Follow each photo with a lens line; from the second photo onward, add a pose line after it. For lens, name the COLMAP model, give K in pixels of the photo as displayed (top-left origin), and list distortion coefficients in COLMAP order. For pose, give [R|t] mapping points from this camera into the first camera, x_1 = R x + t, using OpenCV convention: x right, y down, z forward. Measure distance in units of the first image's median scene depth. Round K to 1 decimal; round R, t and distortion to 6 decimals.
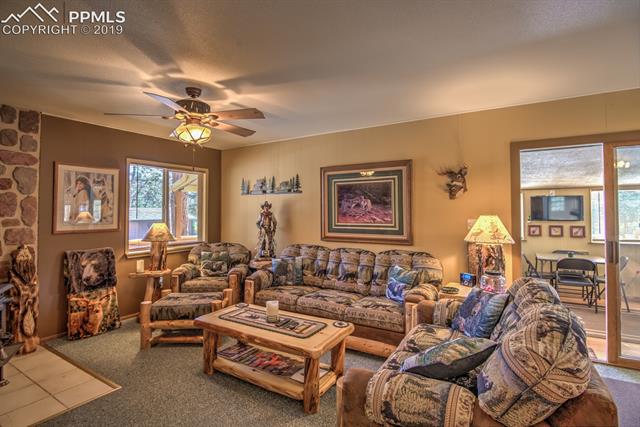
lens RADIAL K [[317.3, 0, 318.2], [0, 317.3, 203.3], [0, 0, 1]] dist [-0.020323, -0.000797]
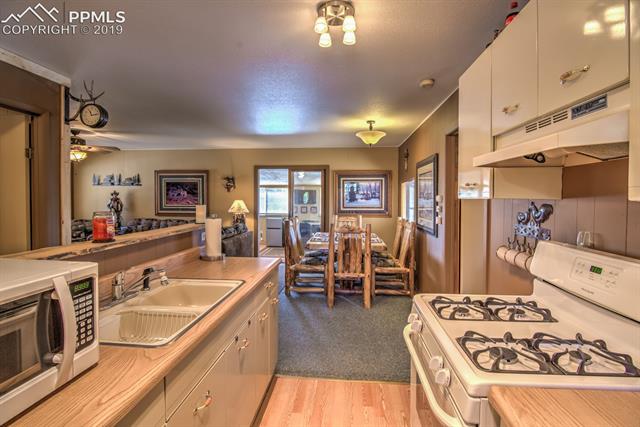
lens RADIAL K [[317.3, 0, 318.2], [0, 317.3, 203.3], [0, 0, 1]] dist [-0.020323, -0.000797]
pose [[0.895907, -0.000745, 0.444242, 0.047726], [-0.017932, 0.999123, 0.037839, -0.026823], [-0.443880, -0.041866, 0.895108, -0.992175]]
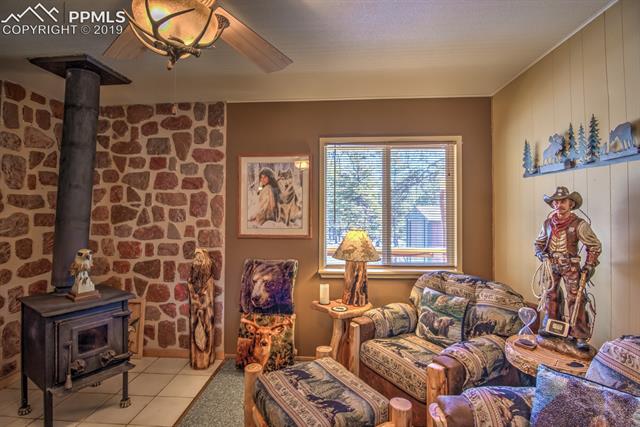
lens RADIAL K [[317.3, 0, 318.2], [0, 317.3, 203.3], [0, 0, 1]] dist [-0.020323, -0.000797]
pose [[0.464149, -0.014569, -0.885637, 0.035718], [0.019815, 0.999785, -0.006062, 0.011956], [0.885535, -0.014735, 0.464338, 0.762007]]
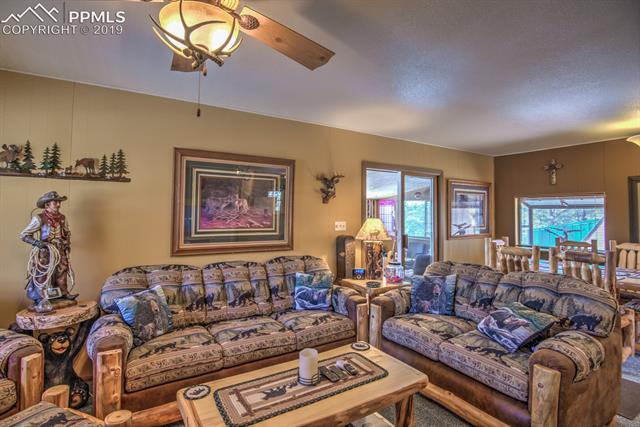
lens RADIAL K [[317.3, 0, 318.2], [0, 317.3, 203.3], [0, 0, 1]] dist [-0.020323, -0.000797]
pose [[0.455006, 0.036517, 0.889740, -0.545162], [-0.032703, 0.999170, -0.024283, 0.013821], [-0.889888, -0.018048, 0.455822, 0.516552]]
